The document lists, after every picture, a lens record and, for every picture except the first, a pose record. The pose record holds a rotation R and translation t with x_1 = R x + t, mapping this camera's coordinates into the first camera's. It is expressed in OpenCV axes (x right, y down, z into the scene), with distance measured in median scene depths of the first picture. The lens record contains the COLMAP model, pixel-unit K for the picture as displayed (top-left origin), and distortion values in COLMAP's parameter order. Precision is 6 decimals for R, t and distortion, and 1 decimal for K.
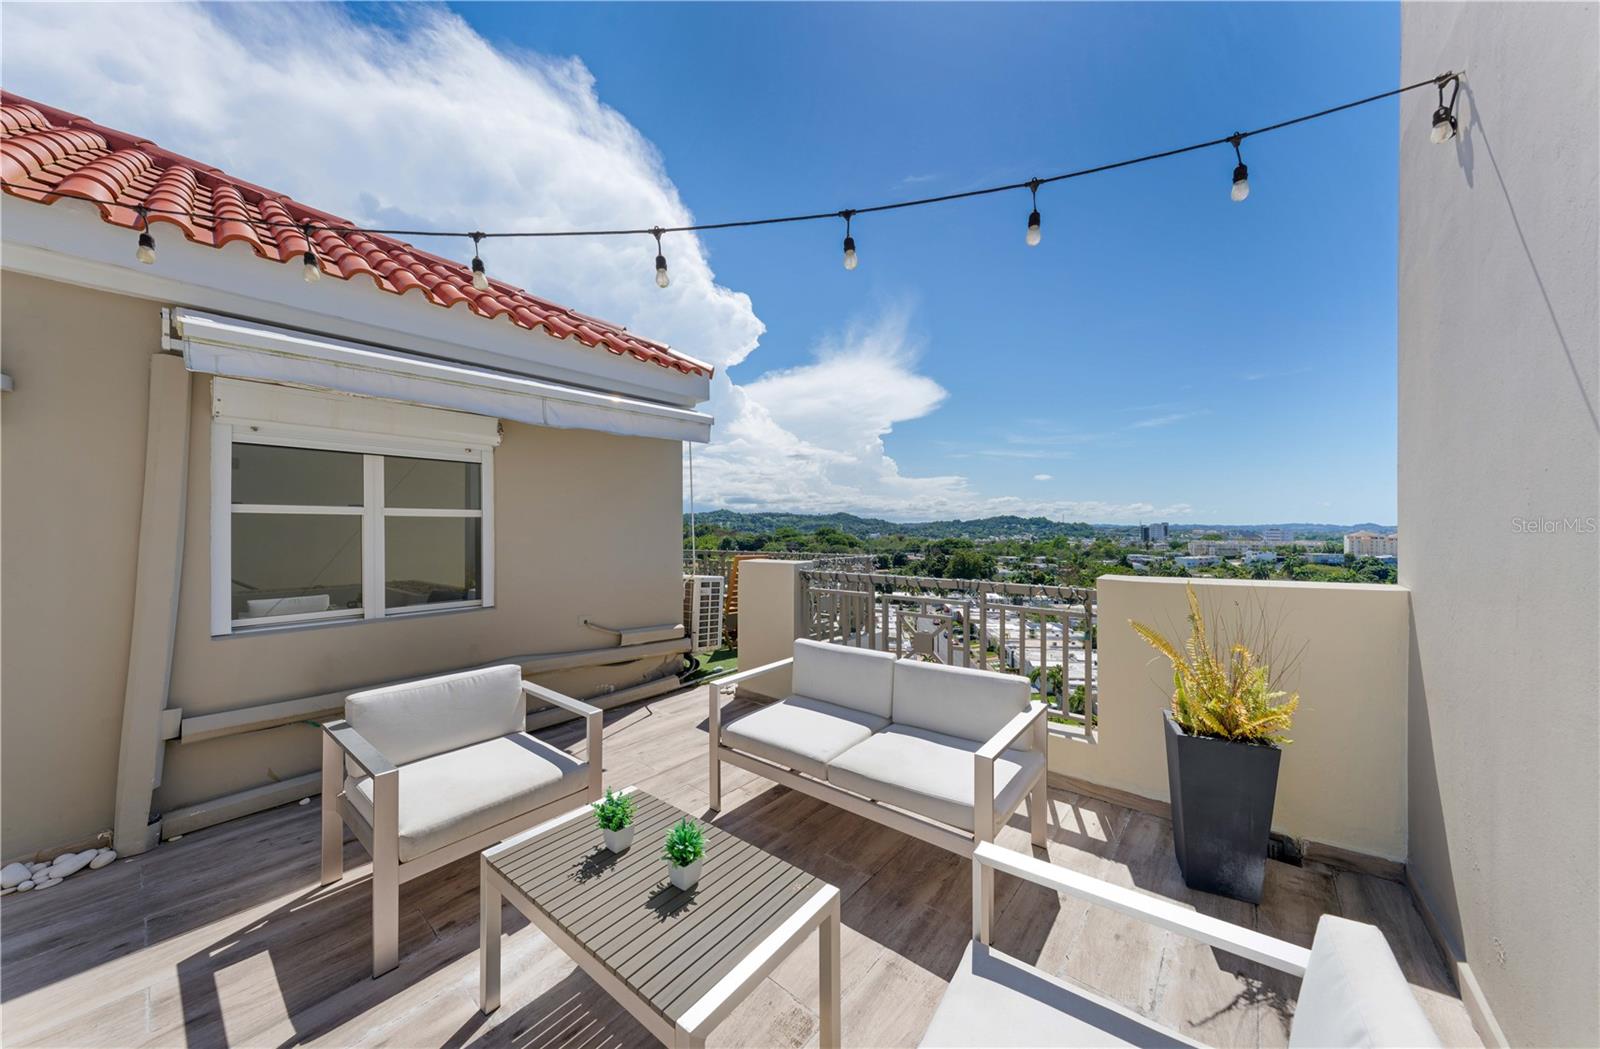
lens RADIAL K [[529.3, 0, 808.9], [0, 529.3, 528.9], [0, 0, 1]] dist [0.006071, -0.000713]
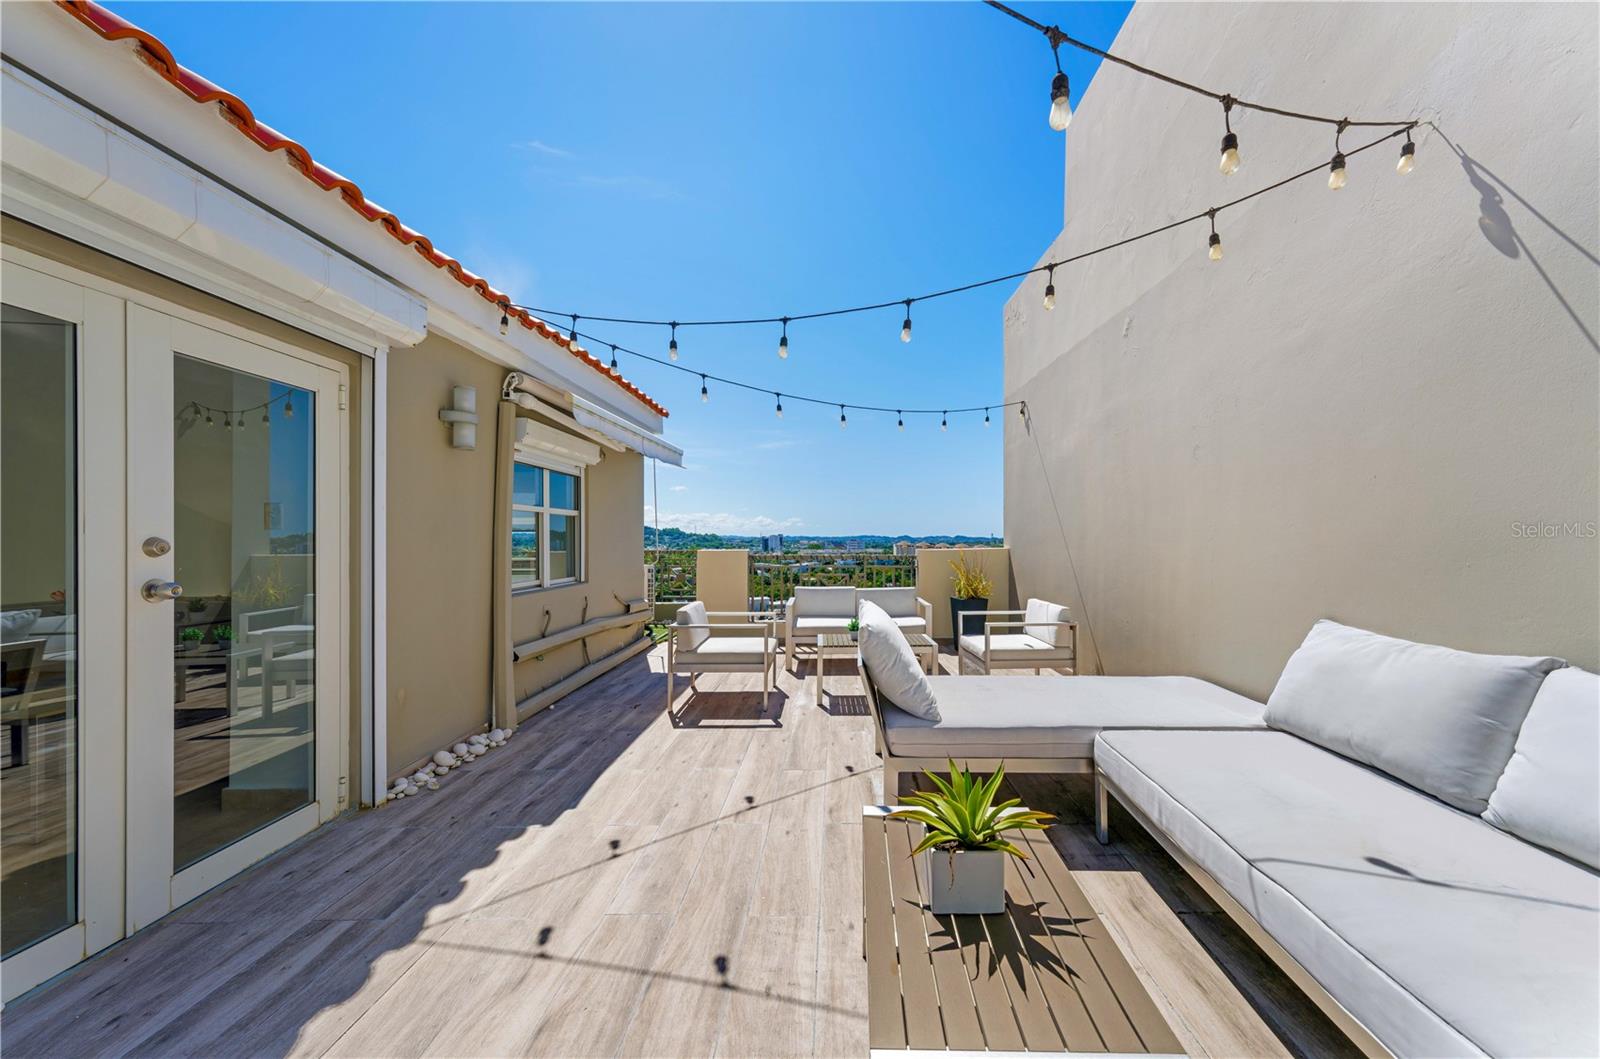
lens RADIAL K [[608.2, 0, 796.8], [0, 608.2, 533.9], [0, 0, 1]] dist [0.006891, -0.000495]
pose [[0.789881, 0.007324, 0.613217, -0.143656], [0.000426, 0.999922, -0.012492, 0.005570], [-0.613260, 0.010129, 0.789816, -0.074056]]
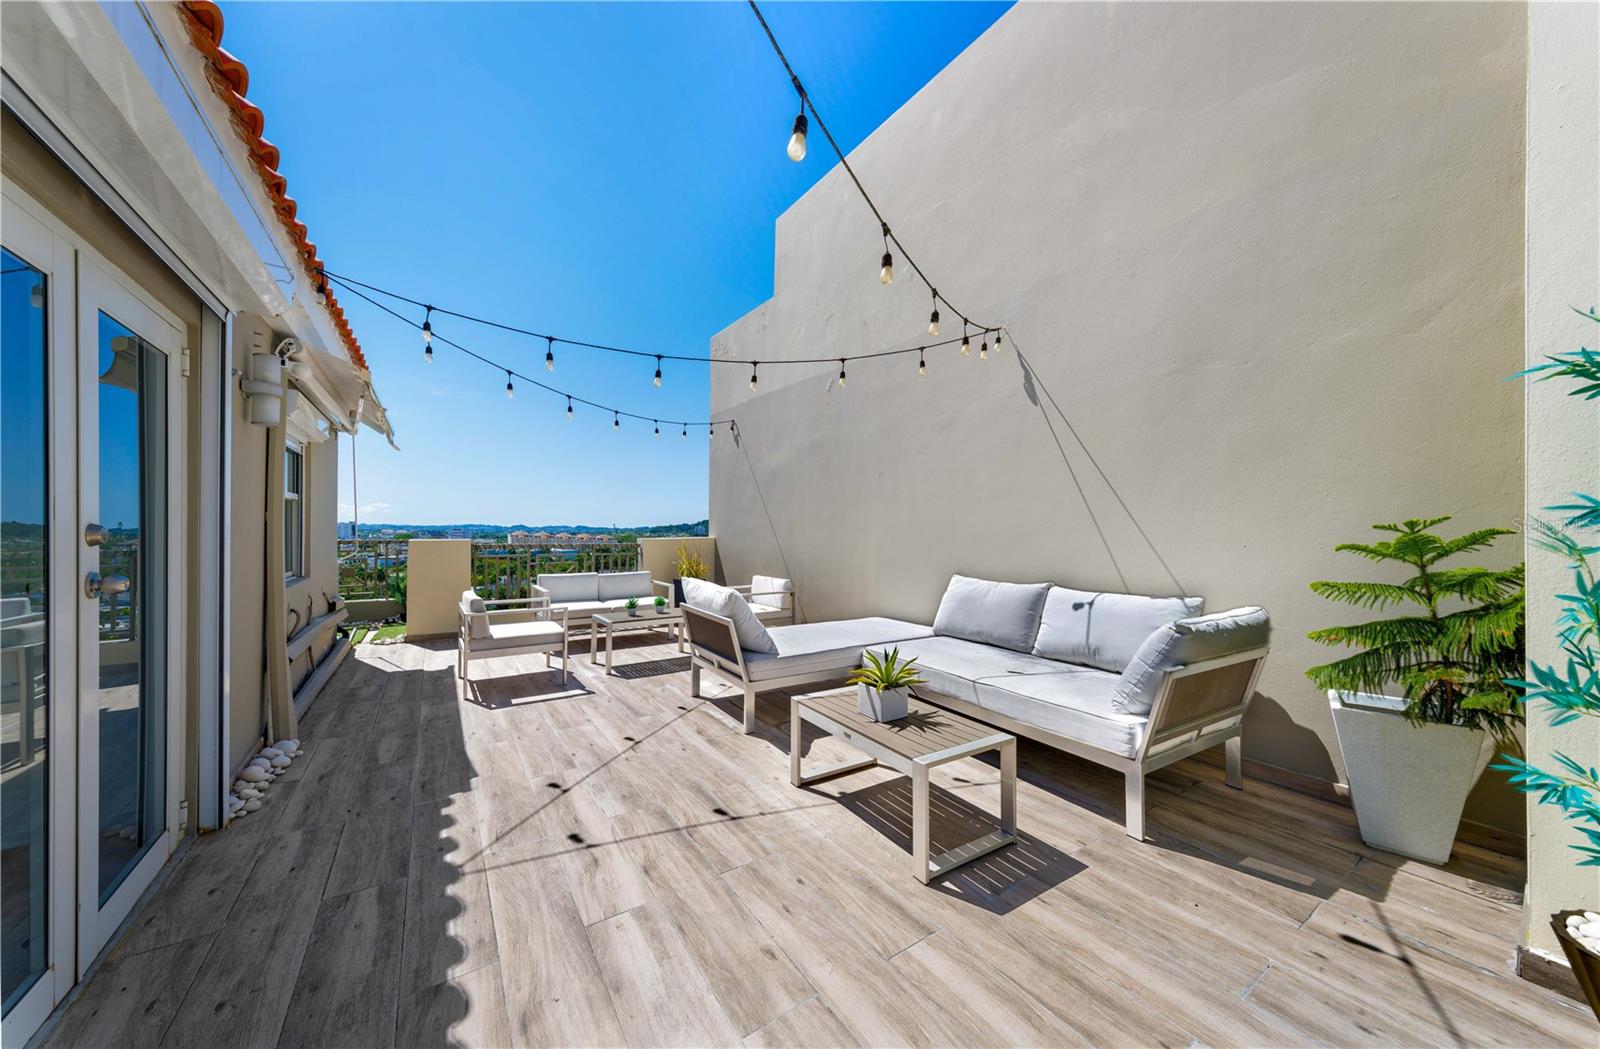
lens RADIAL K [[594.4, 0, 790.7], [0, 594.4, 532.8], [0, 0, 1]] dist [0.019291, 0.000245]
pose [[0.307892, 0.000467, 0.951421, -0.198022], [-0.004654, 0.999989, 0.001015, 0.005498], [-0.951410, -0.004740, 0.307890, -0.057229]]
